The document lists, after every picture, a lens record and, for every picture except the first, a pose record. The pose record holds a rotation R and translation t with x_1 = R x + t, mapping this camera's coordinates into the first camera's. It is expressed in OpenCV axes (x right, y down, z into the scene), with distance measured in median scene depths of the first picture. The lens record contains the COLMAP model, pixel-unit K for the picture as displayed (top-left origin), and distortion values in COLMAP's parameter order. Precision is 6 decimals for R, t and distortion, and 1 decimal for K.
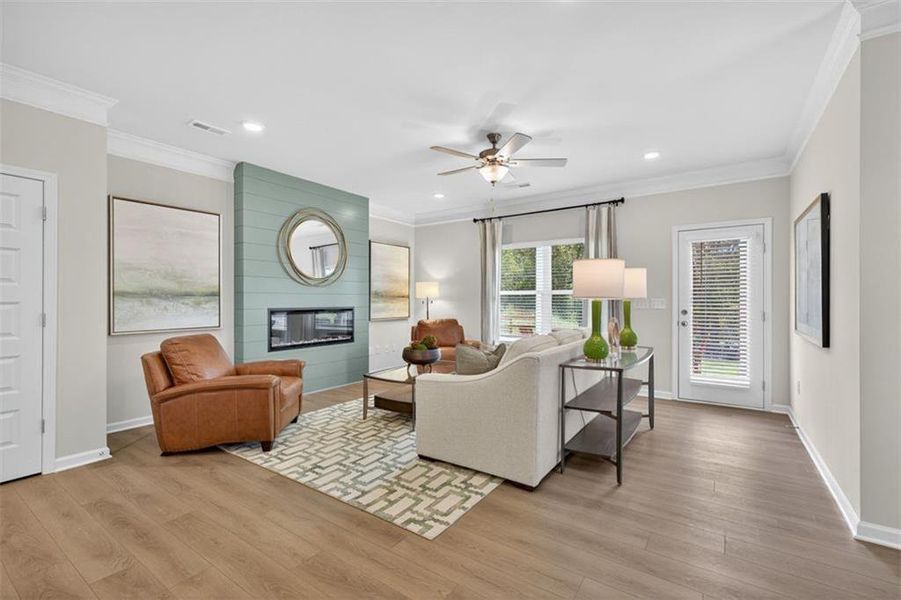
lens RADIAL K [[397.1, 0, 449.0], [0, 397.1, 300.4], [0, 0, 1]] dist [0.002902, -0.000141]
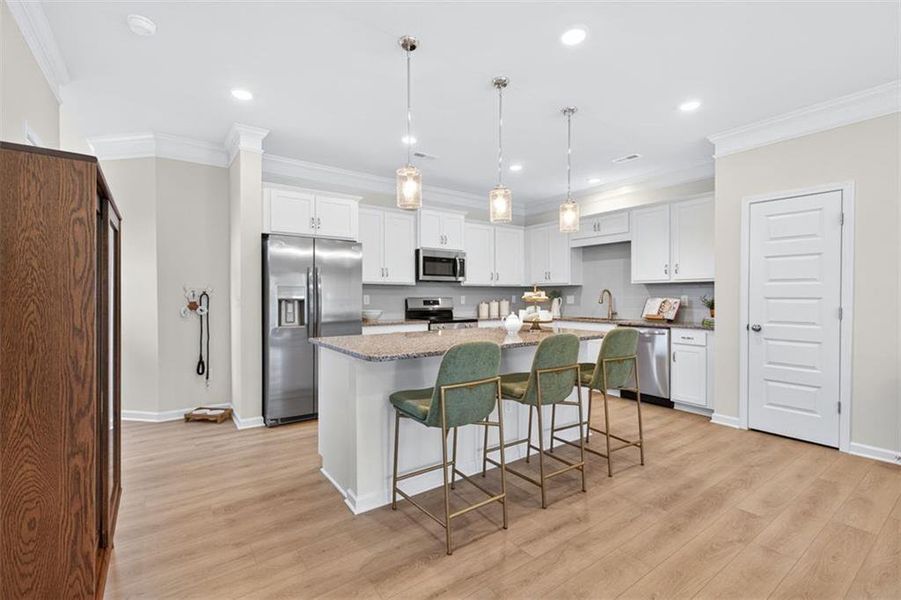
lens RADIAL K [[408.6, 0, 460.9], [0, 408.6, 297.4], [0, 0, 1]] dist [0.015408, 0.000028]
pose [[-0.303182, 0.003281, -0.952927, 0.324448], [-0.002472, 0.999988, 0.004230, -0.000376], [0.952930, 0.003638, -0.303170, 0.242510]]
